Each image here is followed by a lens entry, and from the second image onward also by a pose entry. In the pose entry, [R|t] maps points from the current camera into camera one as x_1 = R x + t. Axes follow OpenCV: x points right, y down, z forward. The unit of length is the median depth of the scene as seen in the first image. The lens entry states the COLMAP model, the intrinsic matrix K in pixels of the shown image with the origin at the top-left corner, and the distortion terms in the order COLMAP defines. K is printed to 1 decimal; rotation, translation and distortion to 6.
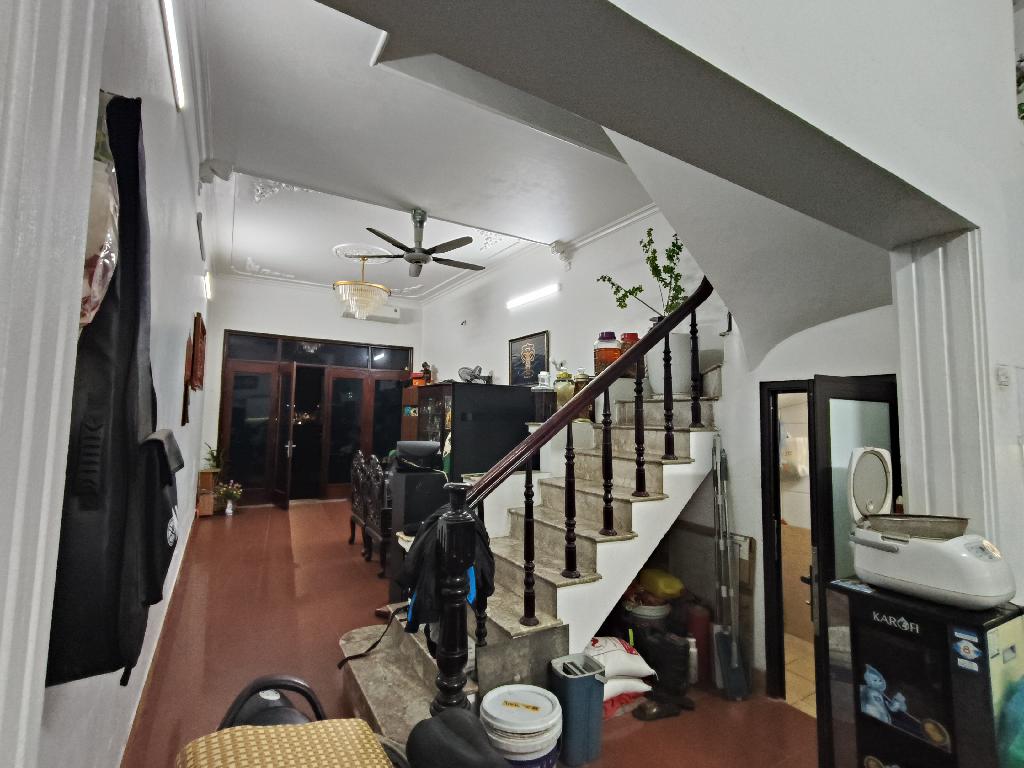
lens RADIAL K [[480.9, 0, 513.9], [0, 480.9, 383.4], [0, 0, 1]] dist [0.004594, 0.001788]
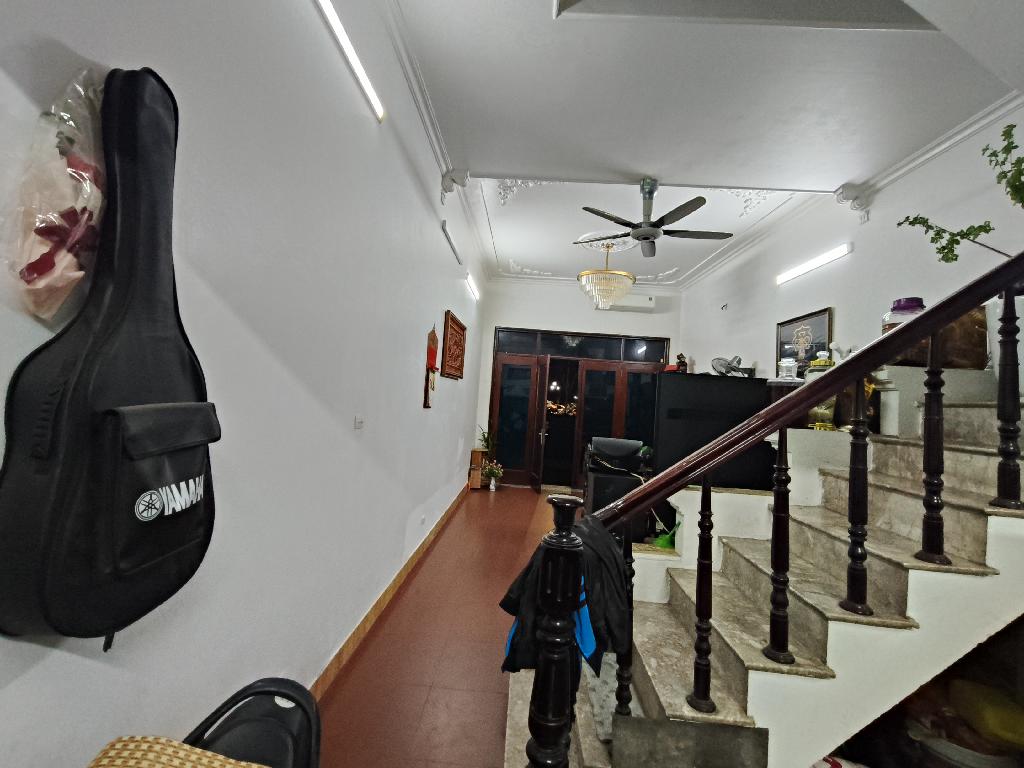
lens RADIAL K [[480.9, 0, 513.9], [0, 480.9, 383.4], [0, 0, 1]] dist [0.004594, 0.001788]
pose [[0.838740, 0.020260, -0.544156, 0.131663], [-0.014768, 0.999786, 0.014461, 0.010672], [0.544332, -0.004093, 0.838860, 0.185437]]
